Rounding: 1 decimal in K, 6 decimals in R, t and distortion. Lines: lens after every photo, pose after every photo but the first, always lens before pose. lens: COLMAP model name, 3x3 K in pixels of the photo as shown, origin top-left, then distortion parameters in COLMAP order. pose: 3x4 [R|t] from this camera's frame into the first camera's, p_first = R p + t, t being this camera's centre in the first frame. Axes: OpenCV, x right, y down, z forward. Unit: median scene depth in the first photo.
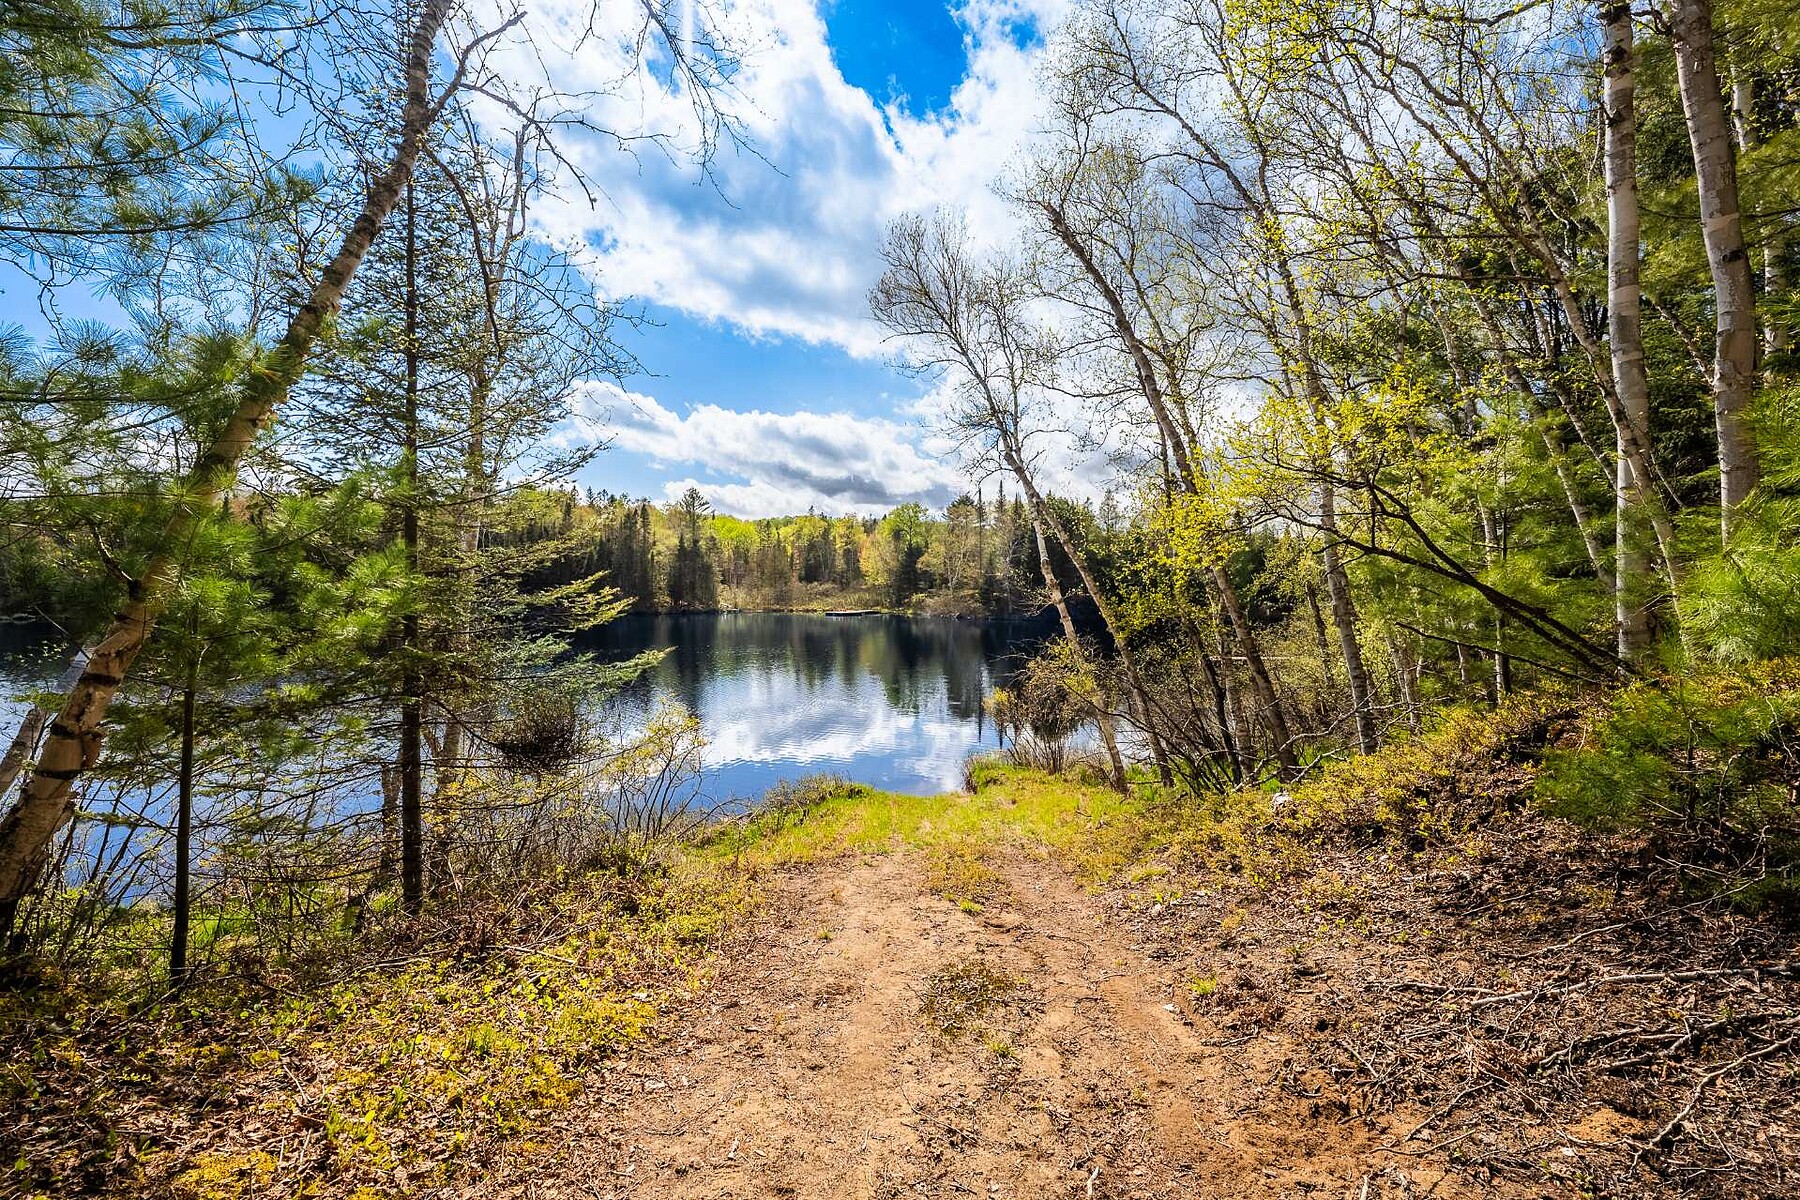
lens RADIAL K [[739.5, 0, 902.7], [0, 739.5, 568.3], [0, 0, 1]] dist [0.000074, 0.000077]
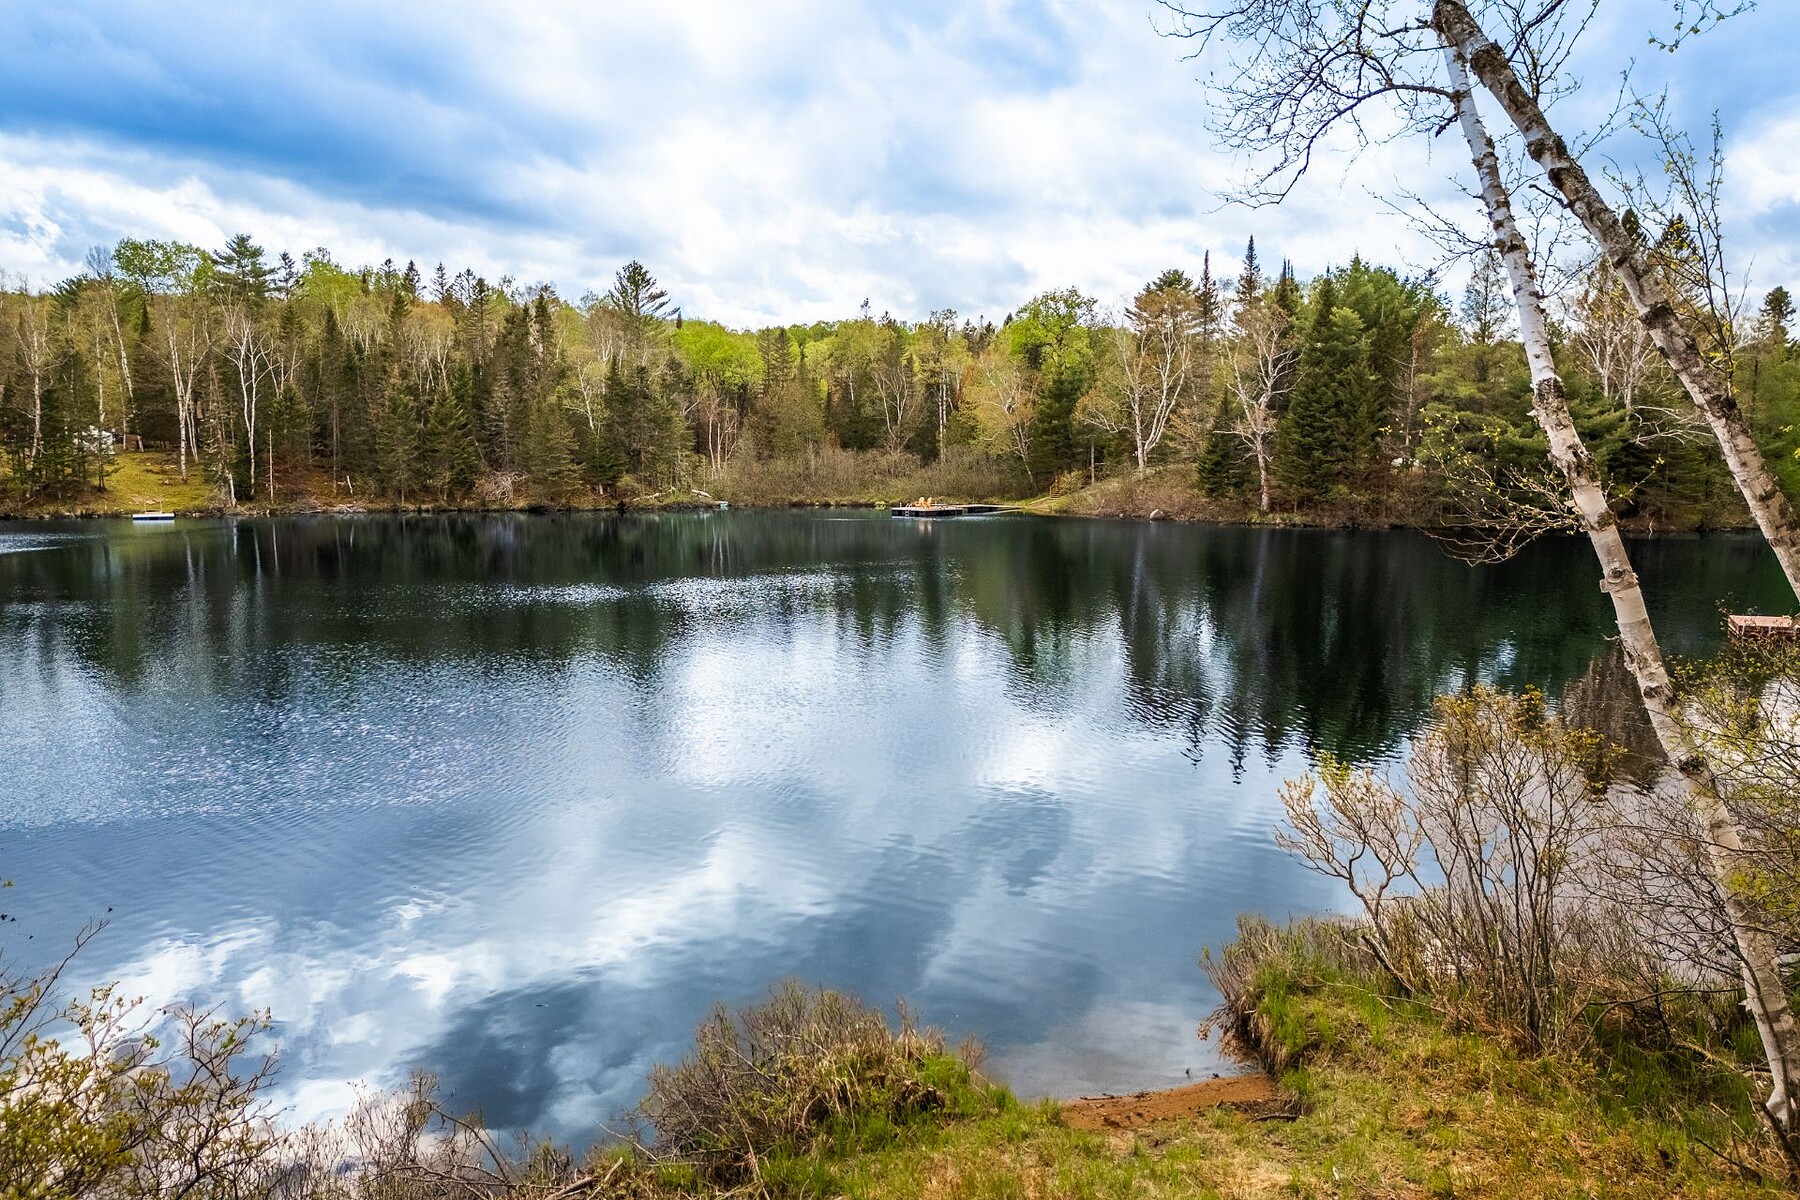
lens RADIAL K [[1320.9, 0, 906.1], [0, 1320.9, 566.8], [0, 0, 1]] dist [0.071022, -0.089173]
pose [[0.994944, 0.007845, -0.100127, -0.006392], [0.003079, 0.994094, 0.108481, 0.002311], [0.100387, -0.108241, 0.989043, 0.255738]]
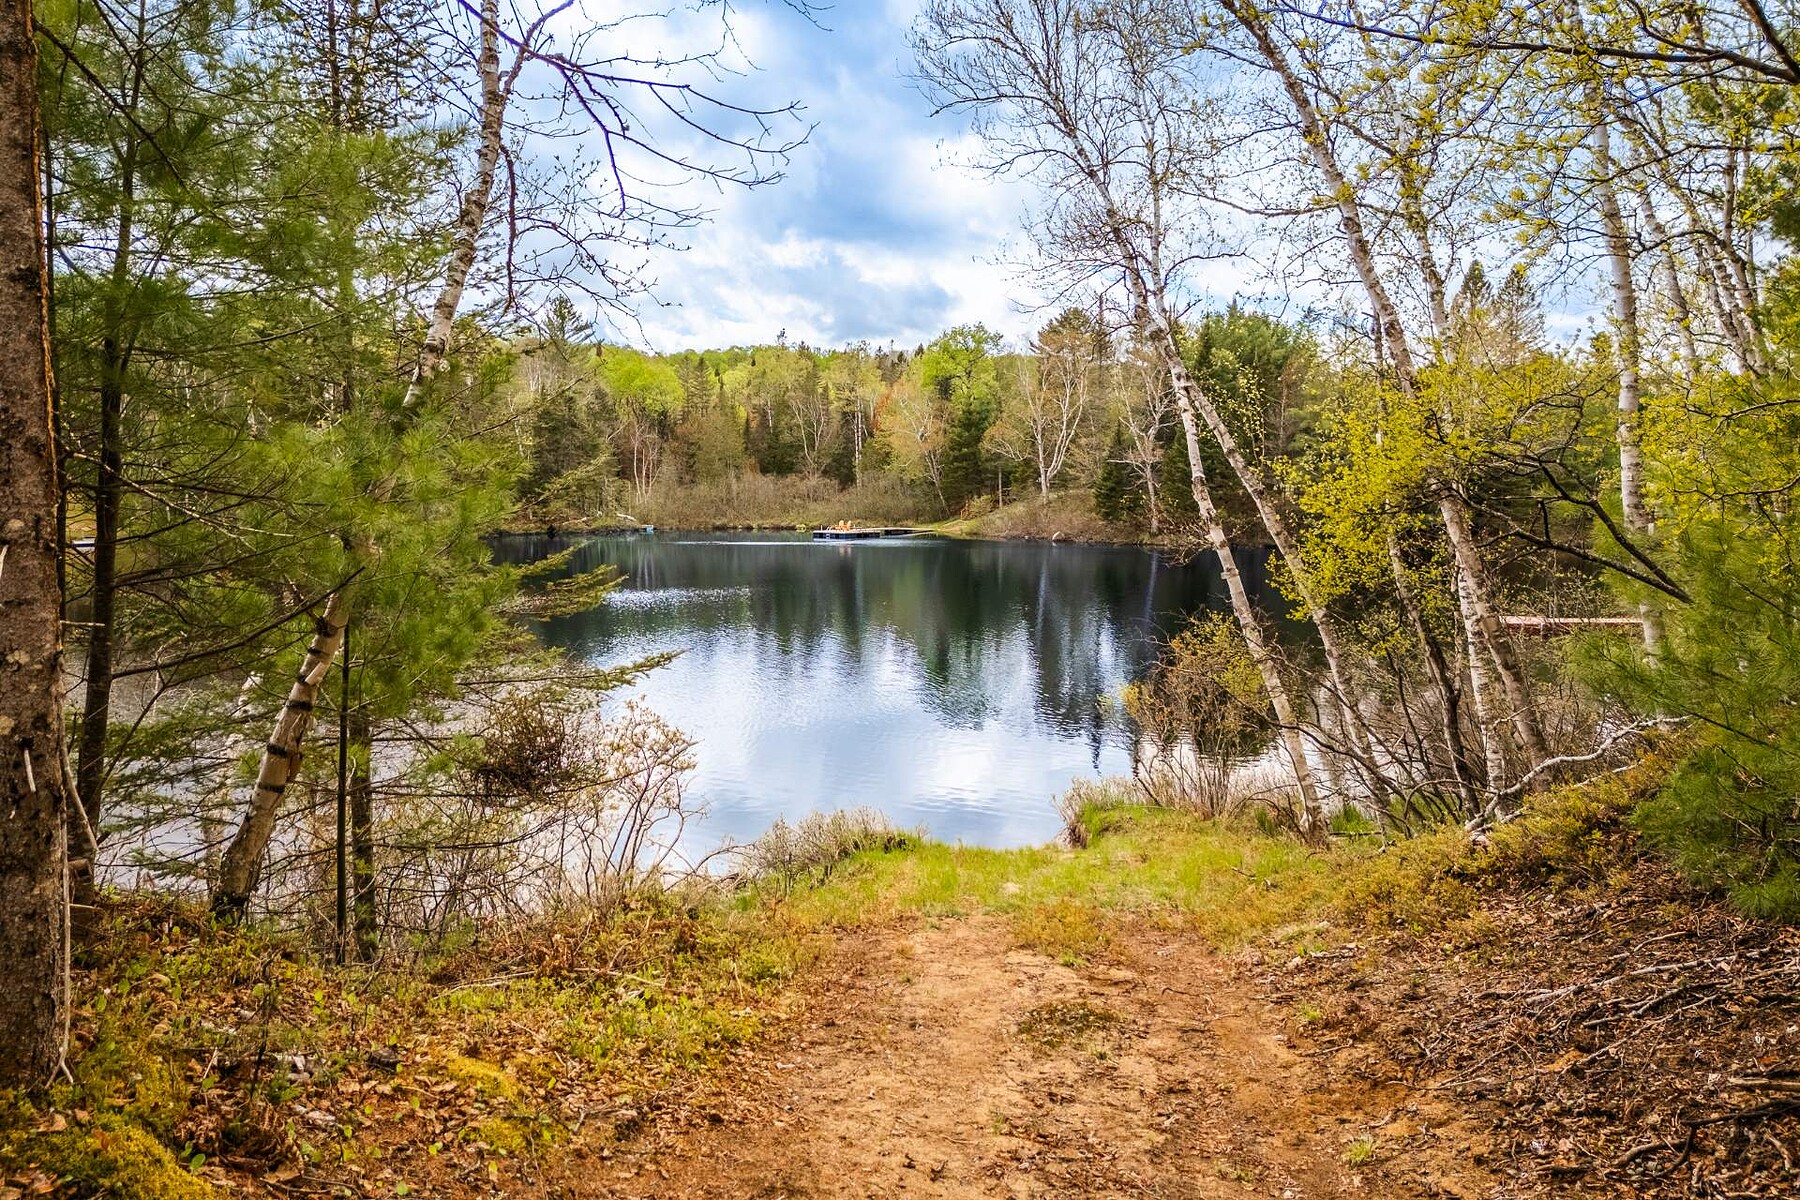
lens RADIAL K [[1431.0, 0, 905.8], [0, 1431.0, 546.2], [0, 0, 1]] dist [0.000257, -0.000459]
pose [[0.999530, -0.000677, -0.030658, -0.009734], [0.003045, 0.997006, 0.077263, -0.027934], [0.030513, -0.077320, 0.996539, -0.122125]]
